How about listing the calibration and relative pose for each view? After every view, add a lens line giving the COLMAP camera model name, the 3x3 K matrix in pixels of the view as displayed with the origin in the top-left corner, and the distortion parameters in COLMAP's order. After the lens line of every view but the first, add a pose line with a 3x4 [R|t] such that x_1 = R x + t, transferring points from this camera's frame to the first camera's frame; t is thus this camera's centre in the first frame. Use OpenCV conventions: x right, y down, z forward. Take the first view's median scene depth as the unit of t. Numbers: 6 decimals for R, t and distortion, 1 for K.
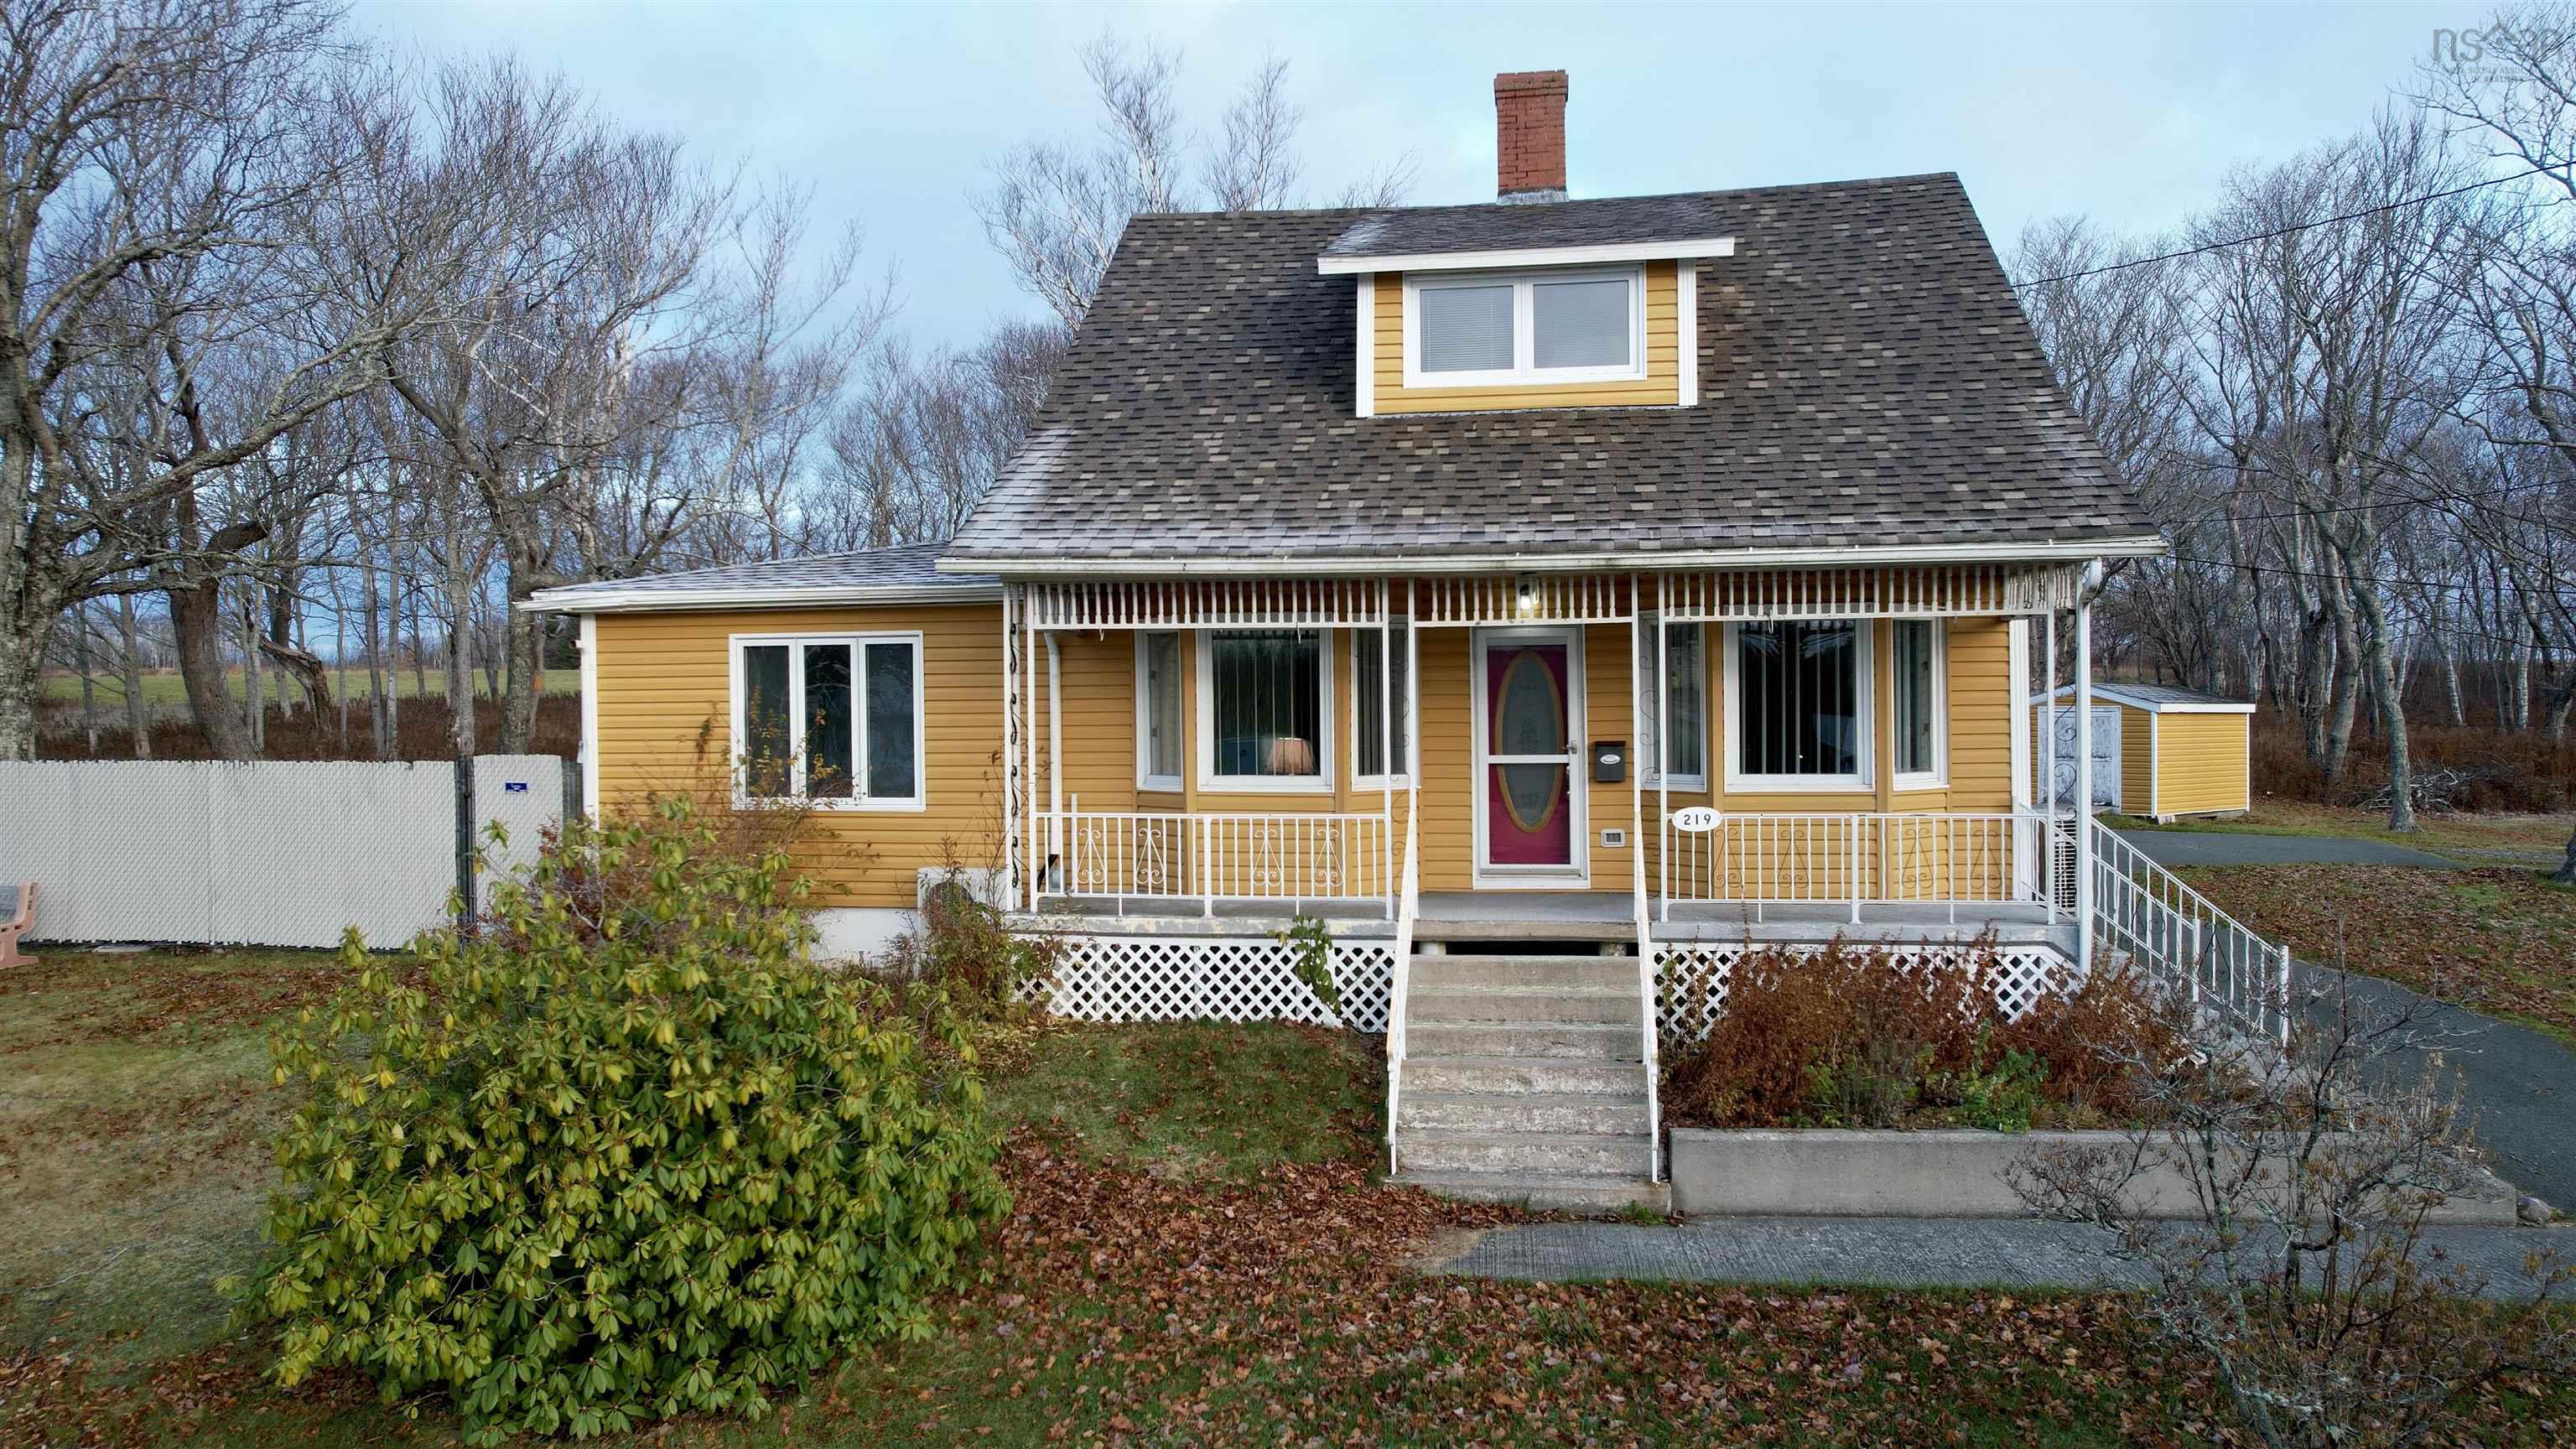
lens RADIAL K [[1632.4, 0, 1298.3], [0, 1632.4, 720.4], [0, 0, 1]] dist [-0.047321, 0.000399]
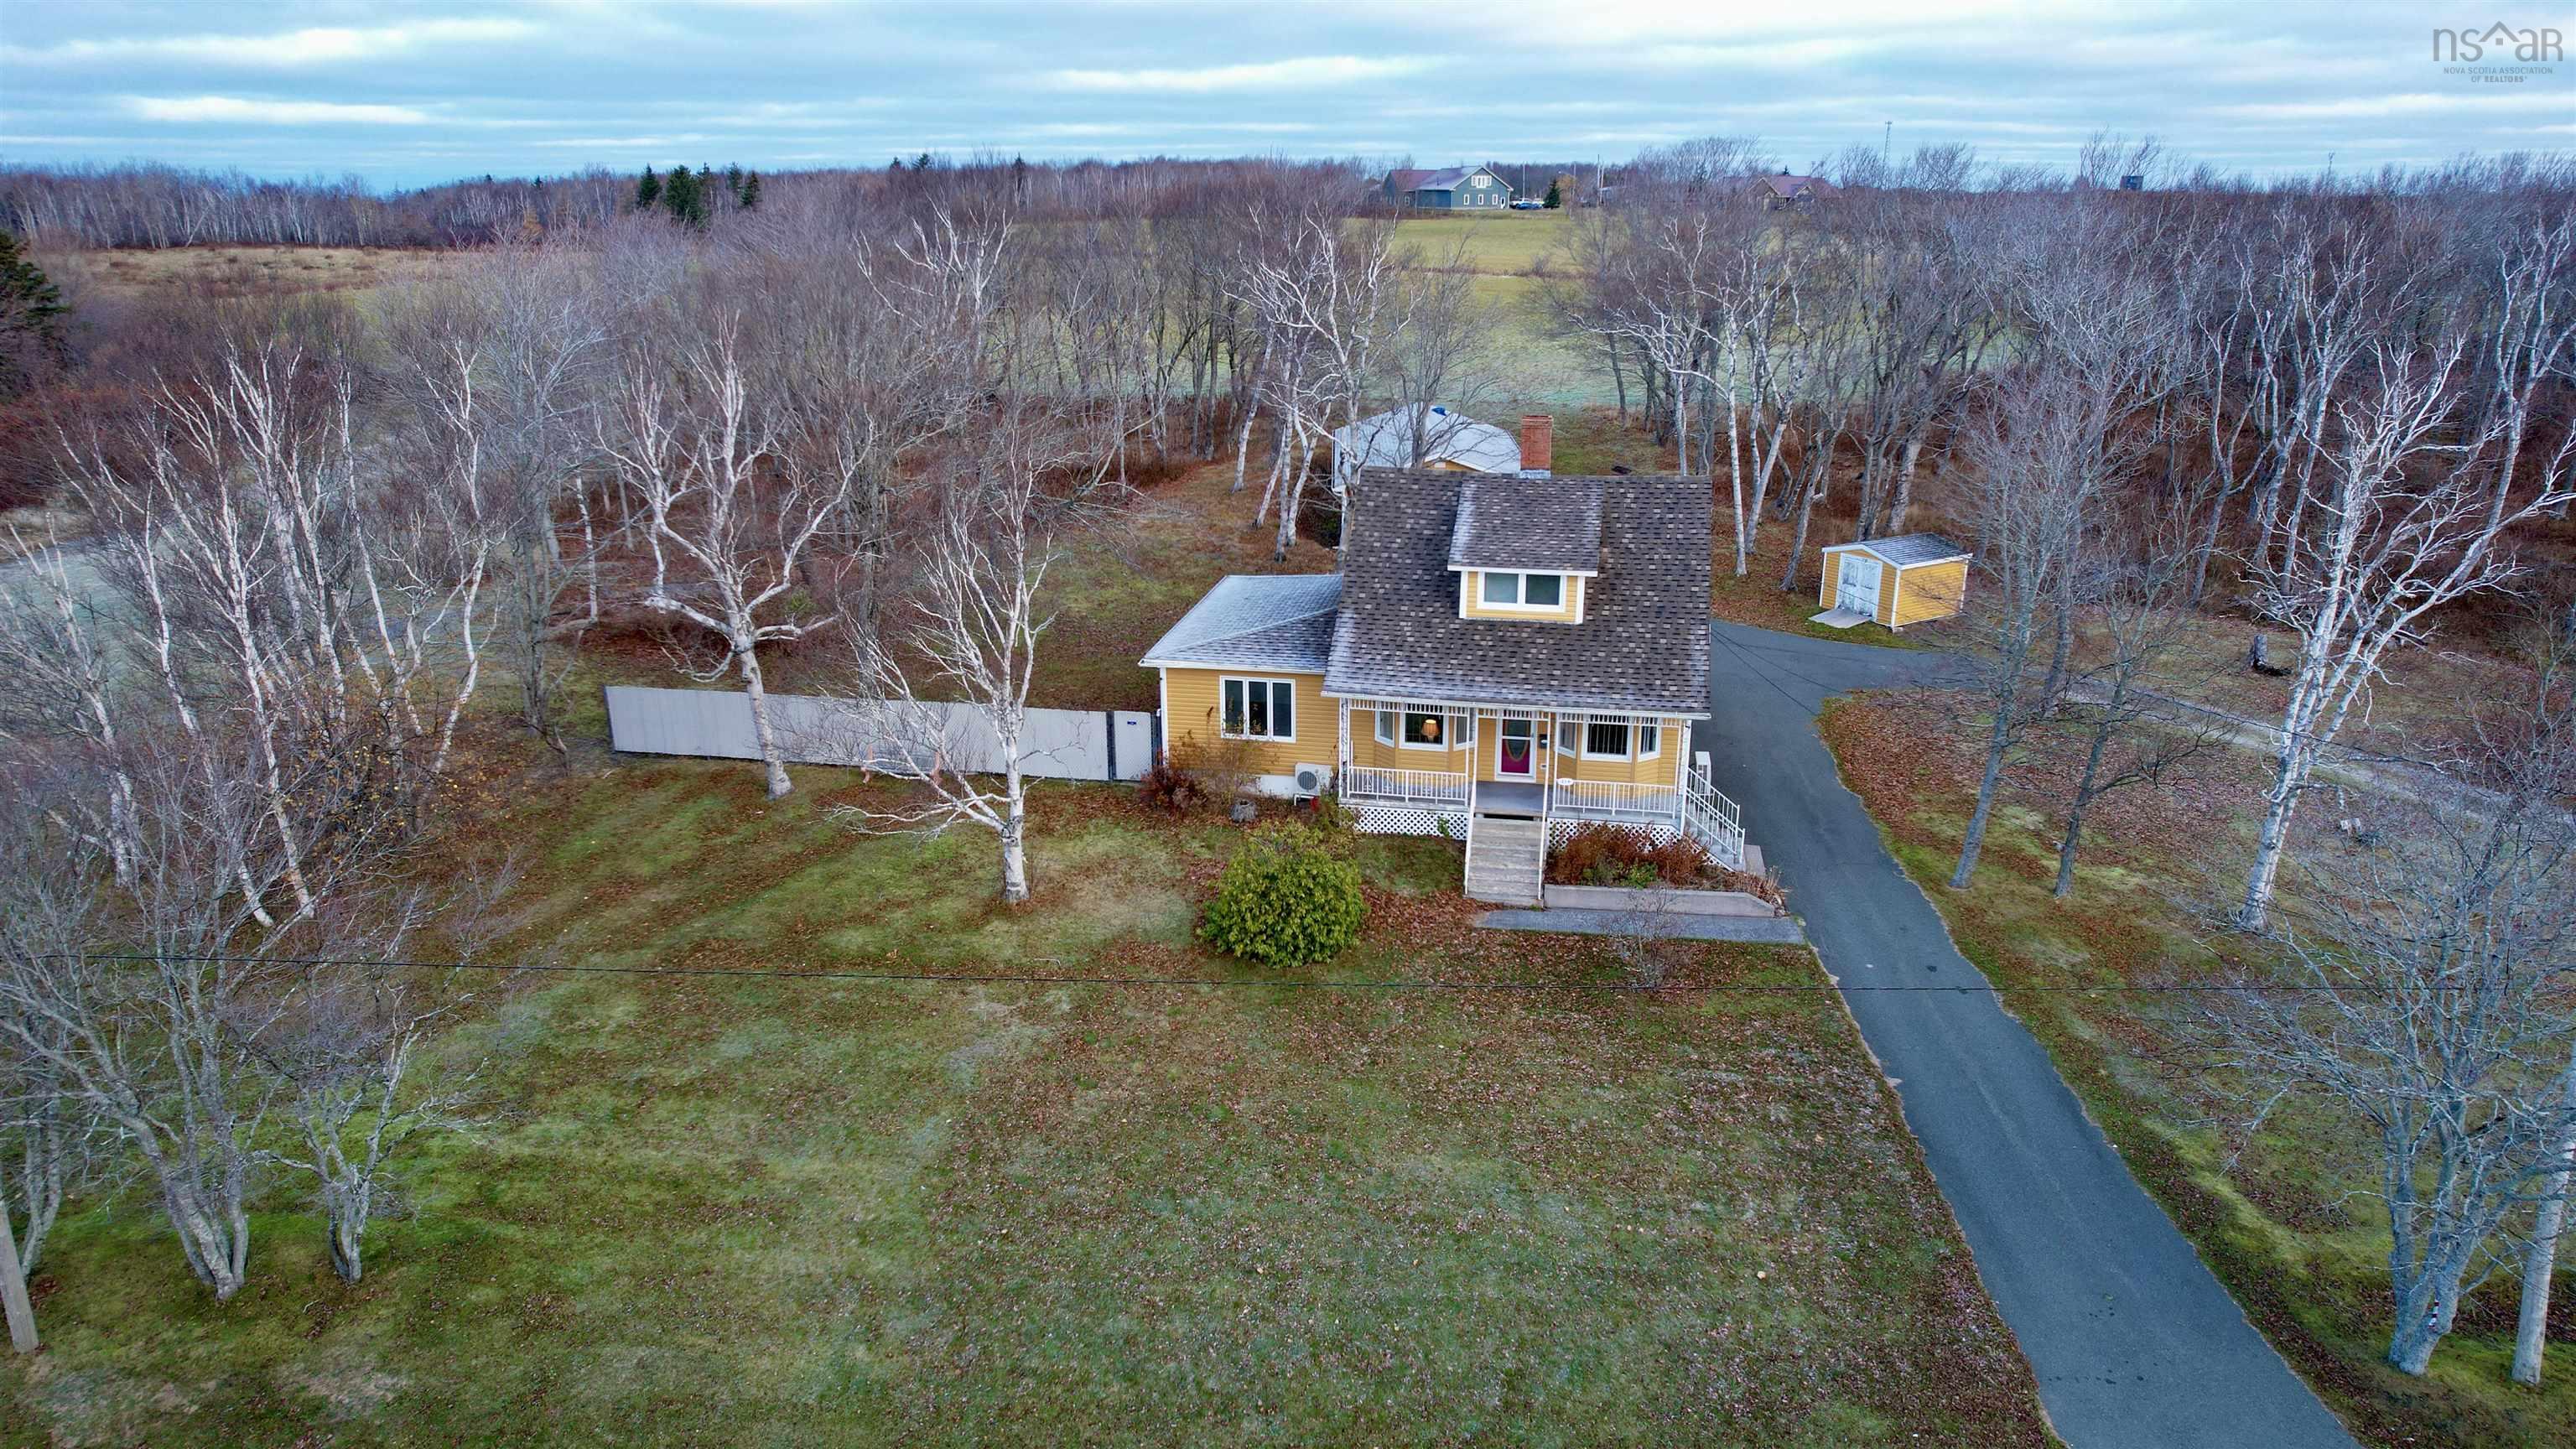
lens RADIAL K [[1632.4, 0, 1298.3], [0, 1632.4, 720.4], [0, 0, 1]] dist [-0.047321, 0.000399]
pose [[0.999590, 0.013884, -0.025049, -0.178355], [-0.005628, 0.952808, 0.303520, -0.923909], [0.028081, -0.303255, 0.952496, -1.819623]]
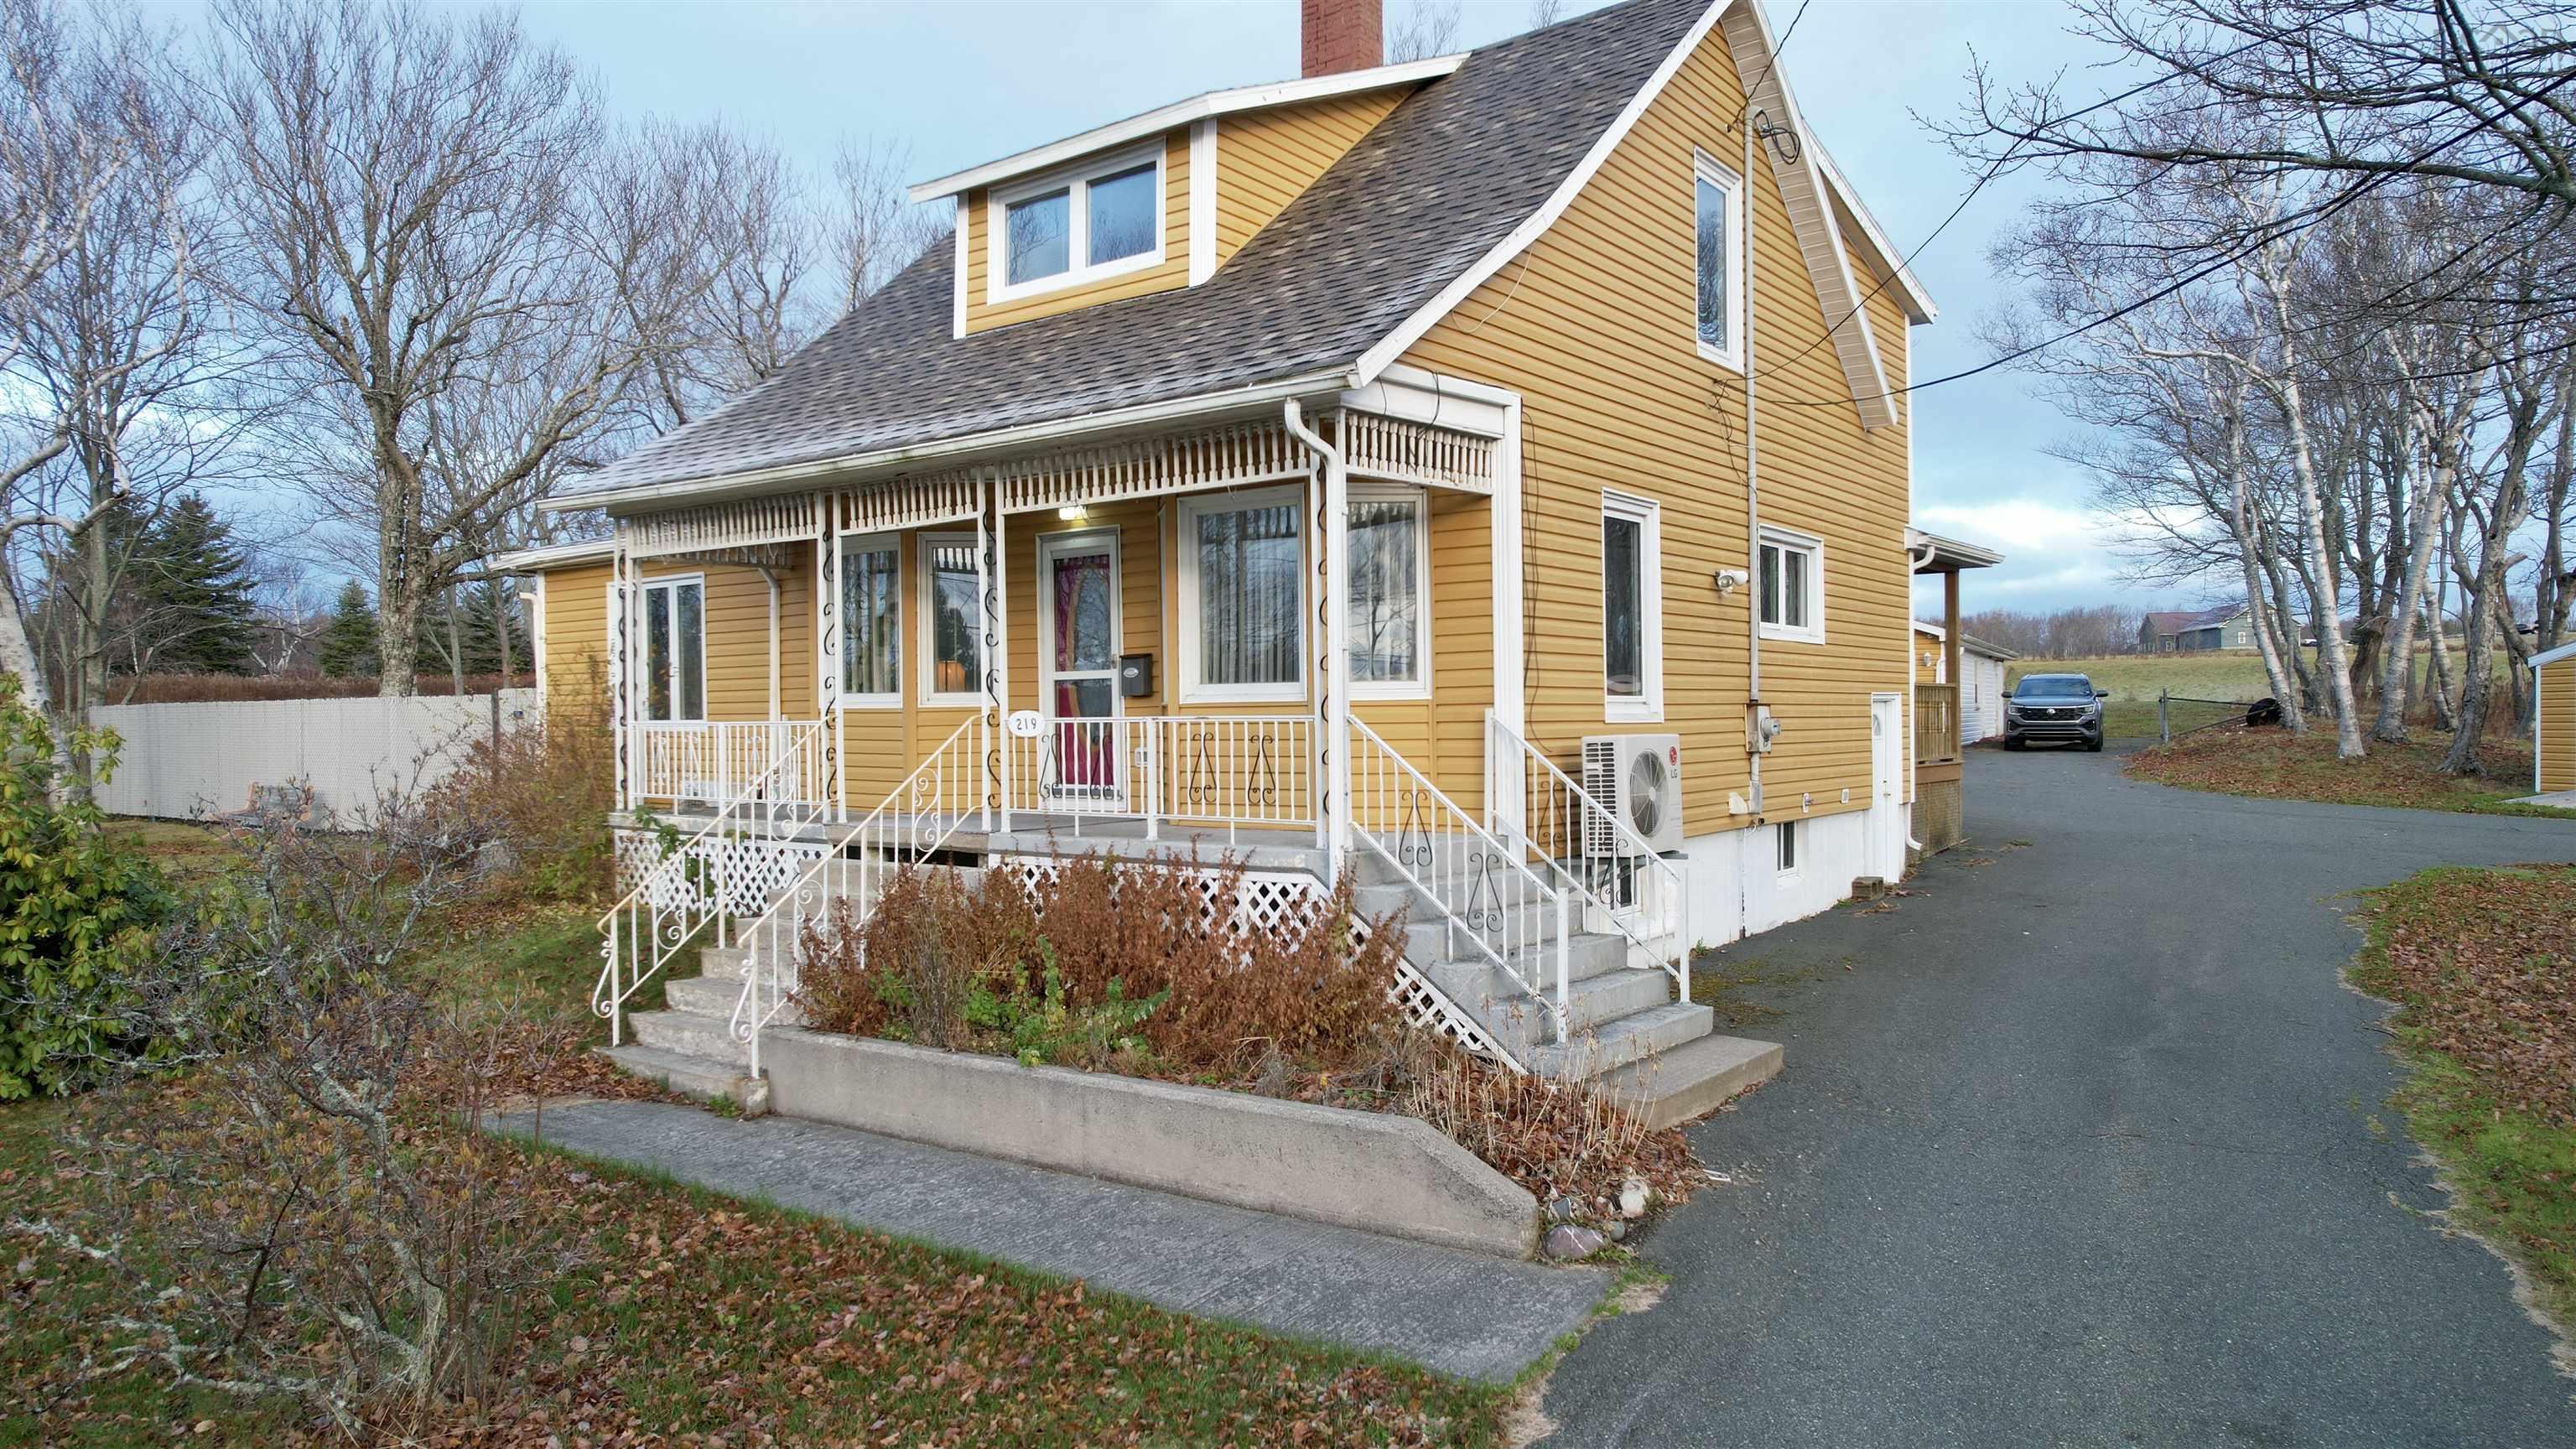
lens RADIAL K [[1632.4, 0, 1298.3], [0, 1632.4, 720.4], [0, 0, 1]] dist [-0.047321, 0.000399]
pose [[0.883739, 0.002621, -0.467974, 0.750967], [-0.003464, 0.999994, -0.000939, 0.054495], [0.467968, 0.002451, 0.883742, 0.227621]]
